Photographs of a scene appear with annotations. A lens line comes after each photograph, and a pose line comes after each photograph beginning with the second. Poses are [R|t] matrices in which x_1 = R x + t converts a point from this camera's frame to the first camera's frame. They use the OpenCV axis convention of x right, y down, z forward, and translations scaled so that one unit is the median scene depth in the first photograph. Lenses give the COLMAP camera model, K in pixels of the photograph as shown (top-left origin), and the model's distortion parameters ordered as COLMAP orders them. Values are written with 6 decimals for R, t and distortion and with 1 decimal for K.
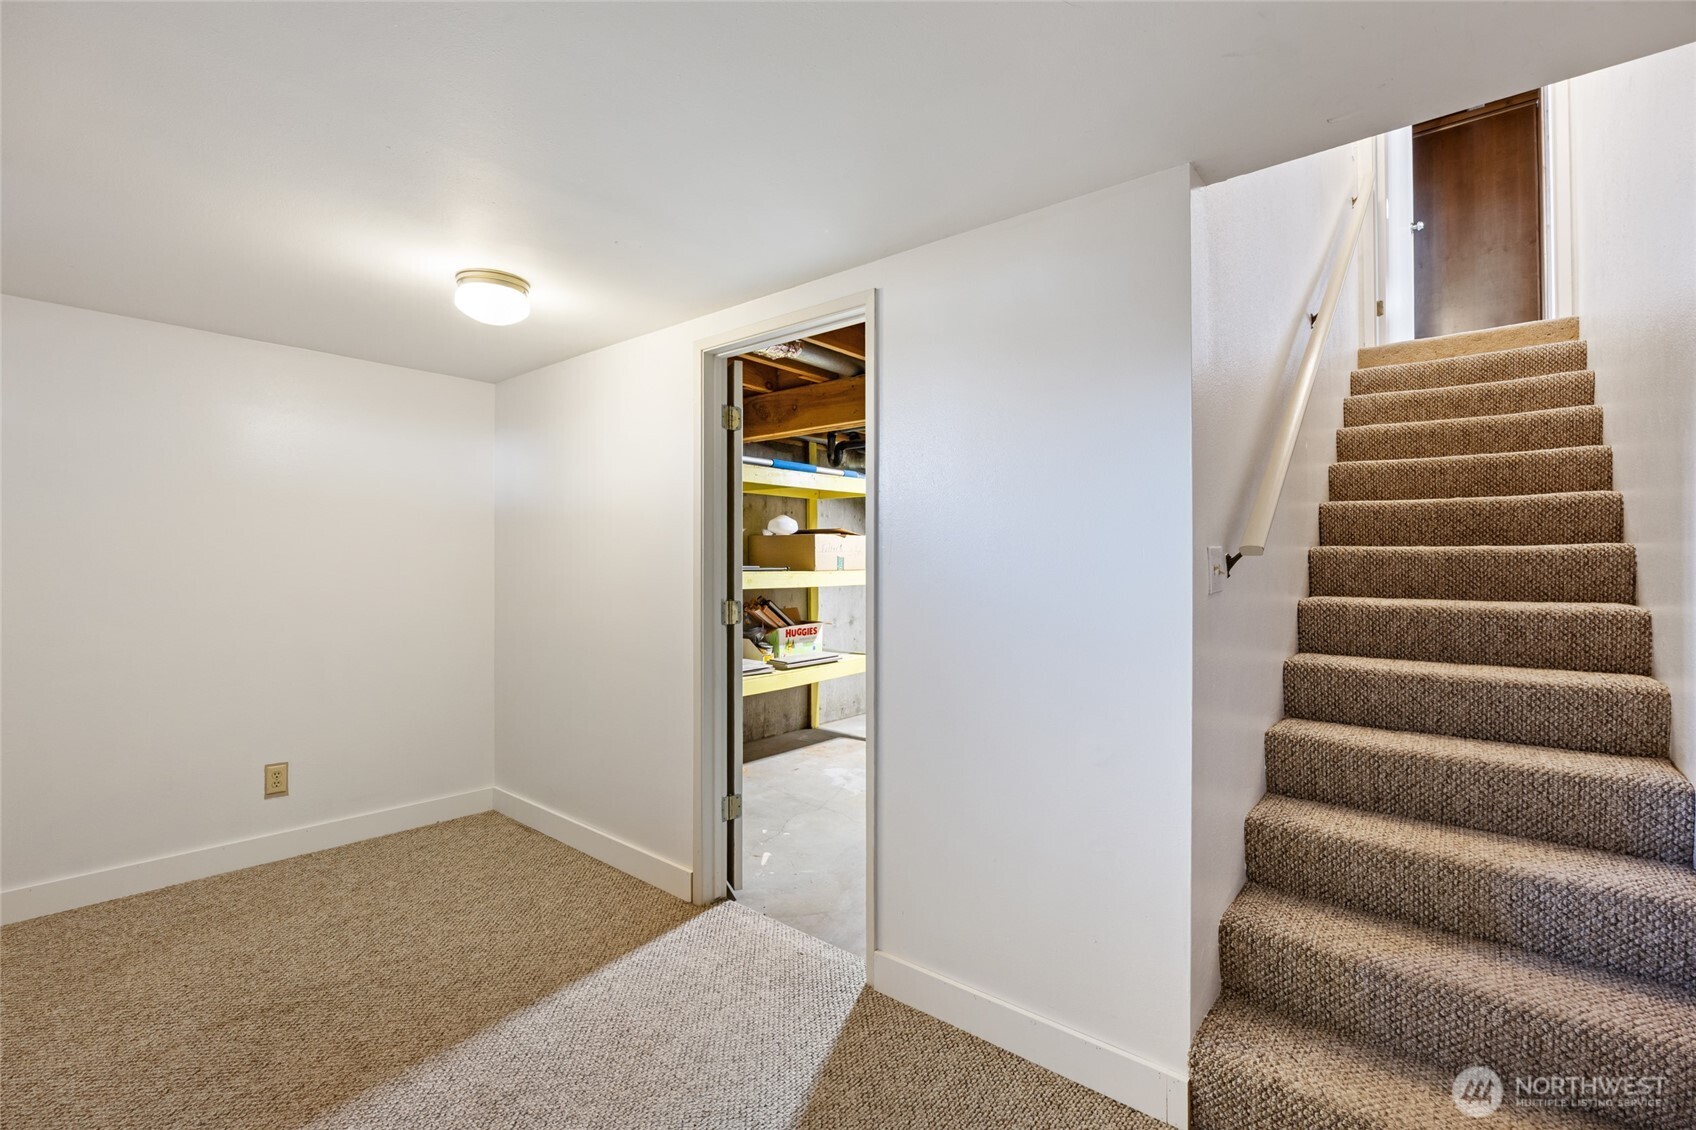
lens RADIAL K [[729.5, 0, 842.7], [0, 729.5, 572.1], [0, 0, 1]] dist [-0.018259, 0.000647]
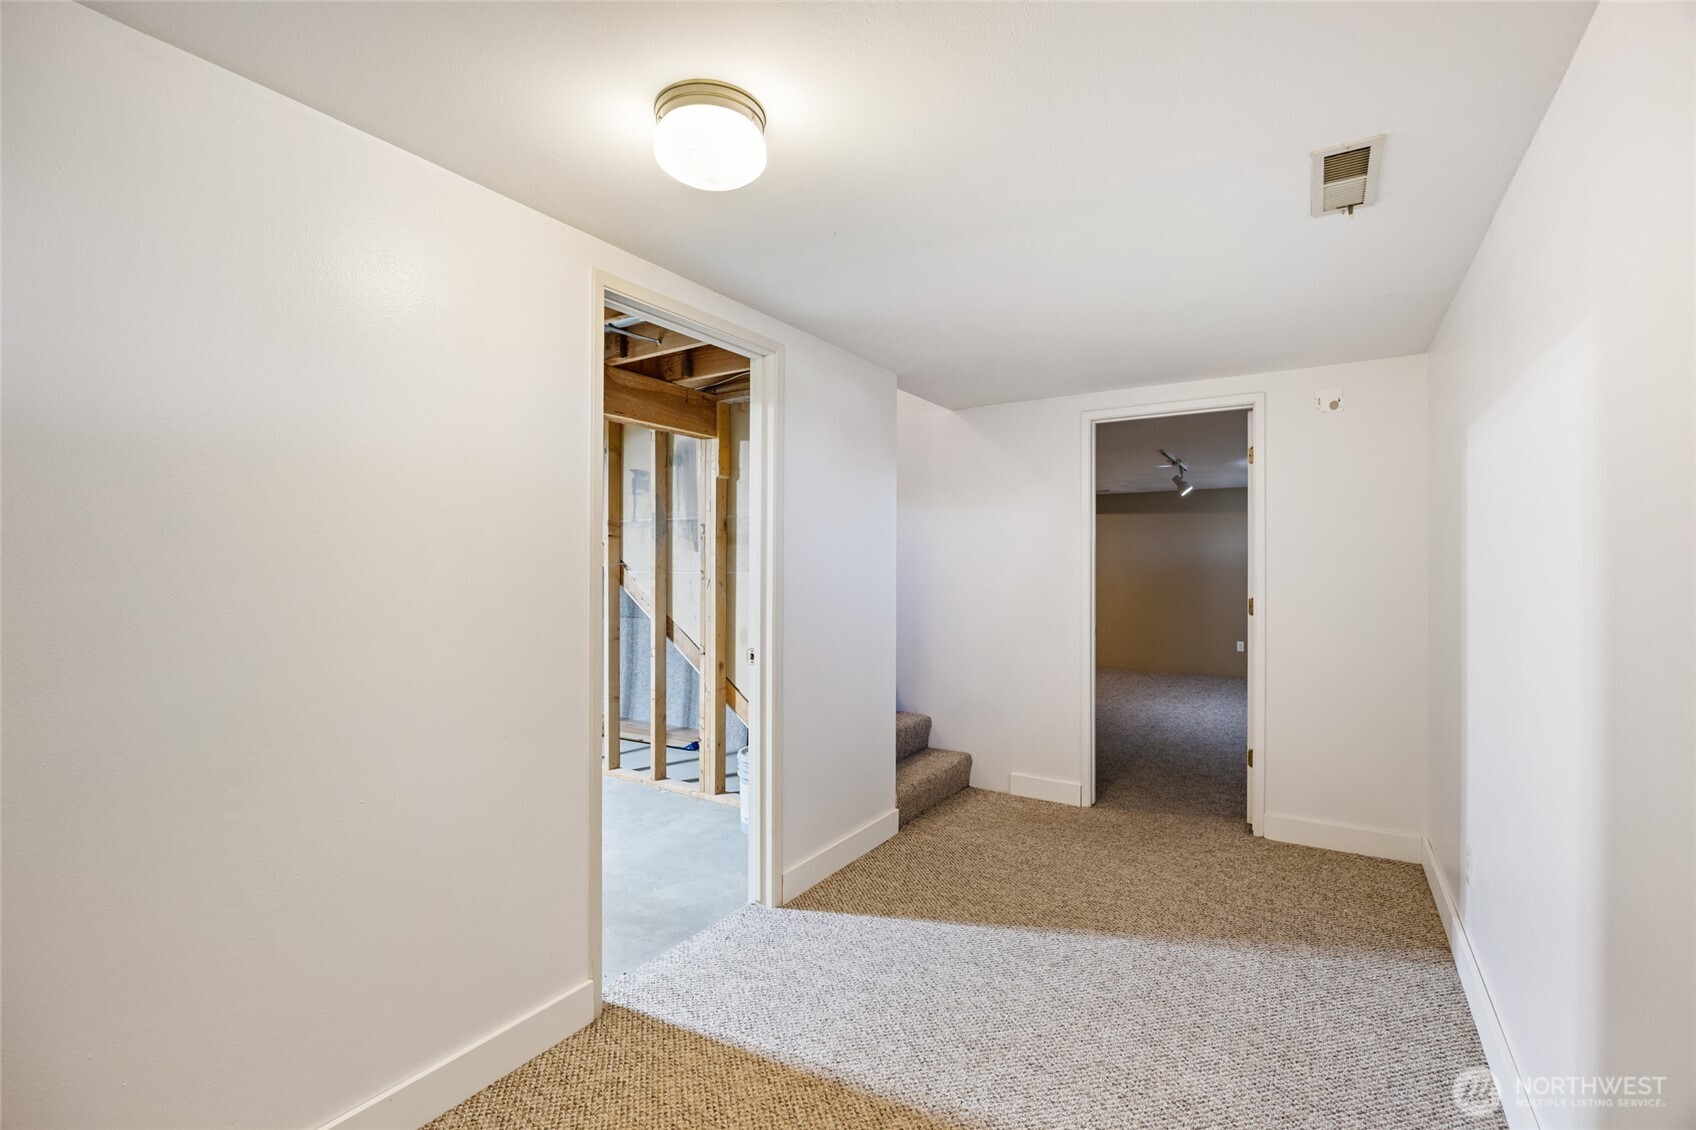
lens RADIAL K [[729.5, 0, 842.7], [0, 729.5, 572.1], [0, 0, 1]] dist [-0.018259, 0.000647]
pose [[-0.103870, -0.016097, 0.994461, -1.234339], [0.001242, 0.999866, 0.016315, -0.022321], [-0.994590, 0.002929, -0.103836, 1.047059]]
